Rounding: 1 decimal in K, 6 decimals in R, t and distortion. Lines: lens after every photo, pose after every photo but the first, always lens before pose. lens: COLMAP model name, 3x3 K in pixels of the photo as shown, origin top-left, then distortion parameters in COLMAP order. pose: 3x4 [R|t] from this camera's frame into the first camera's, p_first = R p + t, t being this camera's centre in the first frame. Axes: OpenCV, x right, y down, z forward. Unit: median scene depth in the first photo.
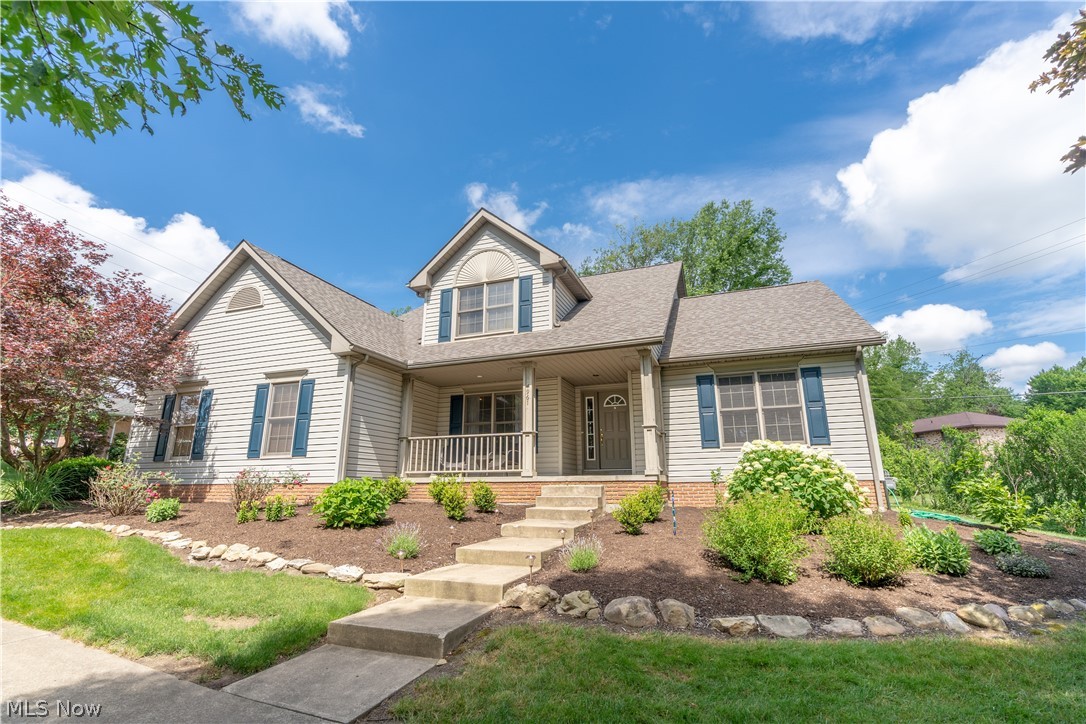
lens RADIAL K [[496.8, 0, 547.6], [0, 496.8, 357.0], [0, 0, 1]] dist [-0.008472, 0.001492]
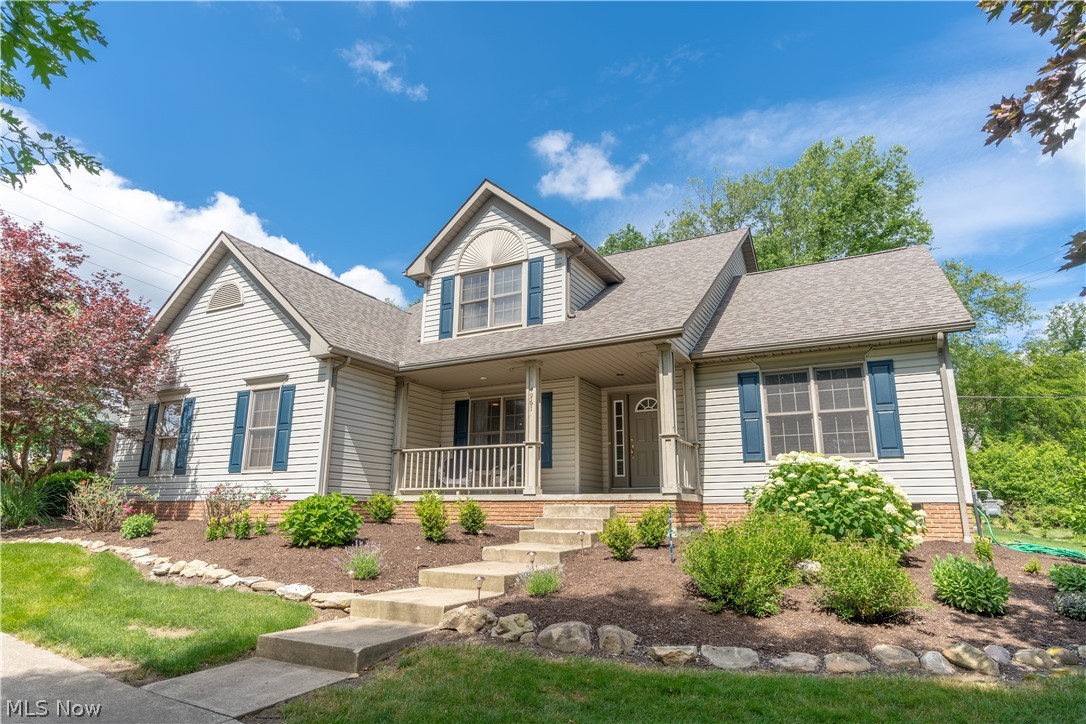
lens RADIAL K [[627.8, 0, 543.3], [0, 627.8, 358.5], [0, 0, 1]] dist [-0.001592, -0.001790]
pose [[0.990770, -0.021319, -0.133863, 0.128120], [0.023406, 0.999628, 0.014035, -0.008894], [0.133514, -0.017039, 0.990900, -0.066086]]
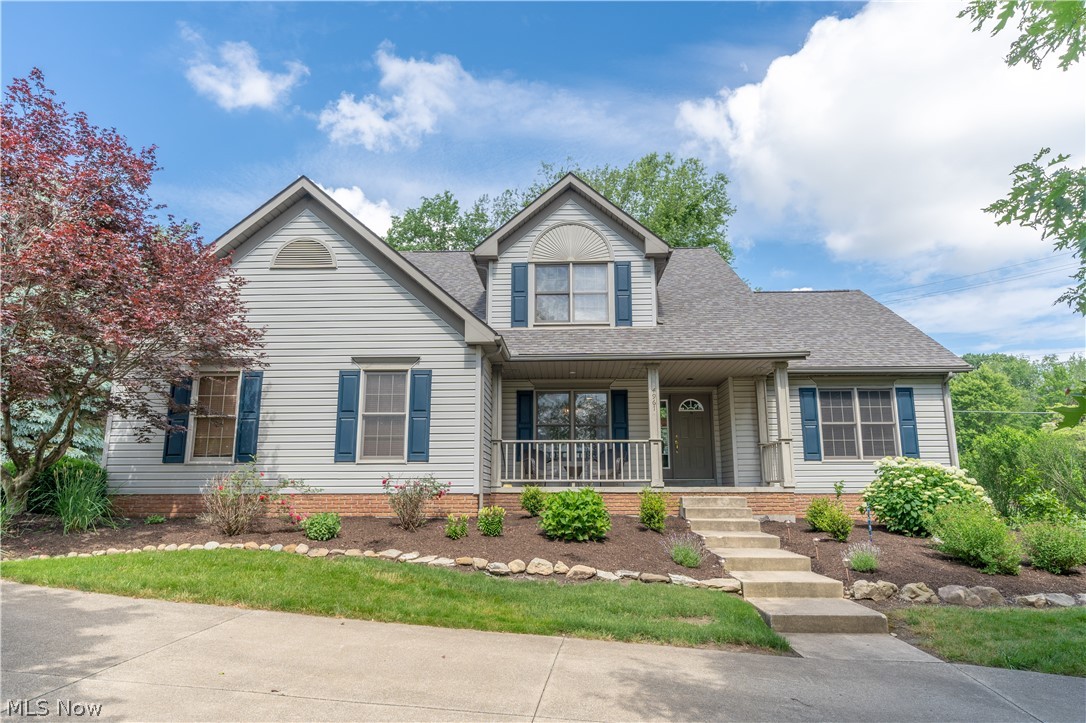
lens RADIAL K [[679.1, 0, 548.0], [0, 679.1, 358.5], [0, 0, 1]] dist [0.002869, -0.003251]
pose [[0.949170, 0.066178, 0.307729, -0.629661], [-0.084141, 0.995416, 0.045459, -0.041611], [-0.303310, -0.069041, 0.950387, -0.139749]]
